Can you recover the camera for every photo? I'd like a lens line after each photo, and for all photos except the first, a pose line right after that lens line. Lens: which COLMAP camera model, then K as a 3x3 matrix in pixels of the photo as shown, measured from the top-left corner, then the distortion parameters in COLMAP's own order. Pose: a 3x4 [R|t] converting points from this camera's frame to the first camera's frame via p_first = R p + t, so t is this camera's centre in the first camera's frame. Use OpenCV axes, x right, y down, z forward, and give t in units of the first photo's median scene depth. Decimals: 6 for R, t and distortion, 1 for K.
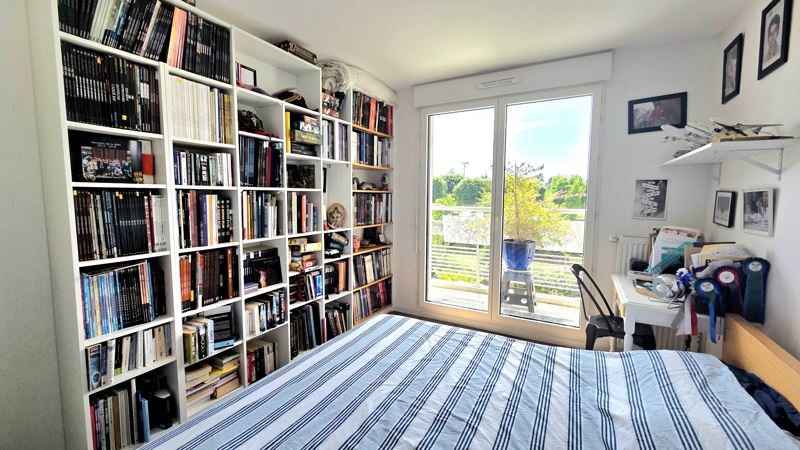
lens RADIAL K [[327.7, 0, 396.9], [0, 327.7, 223.2], [0, 0, 1]] dist [-0.003648, -0.000335]
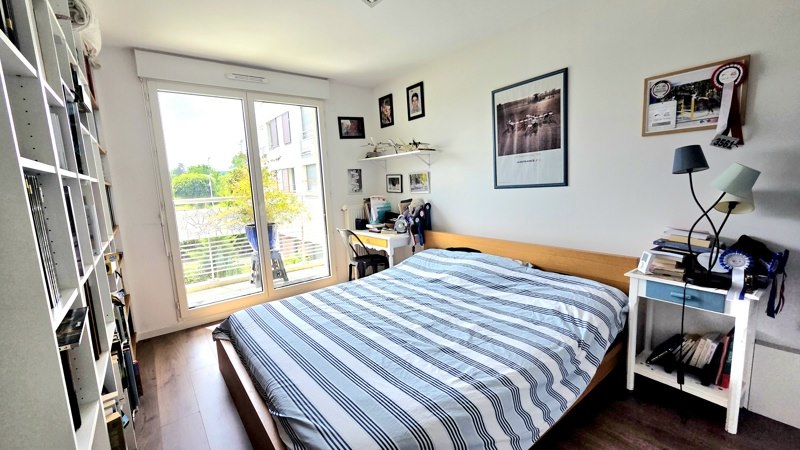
lens RADIAL K [[327.7, 0, 398.8], [0, 327.7, 223.1], [0, 0, 1]] dist [-0.003648, -0.000335]
pose [[0.382708, -0.139815, 0.913229, -0.653463], [0.125220, 0.987211, 0.098665, -0.002910], [-0.915344, 0.076594, 0.395321, 0.189666]]
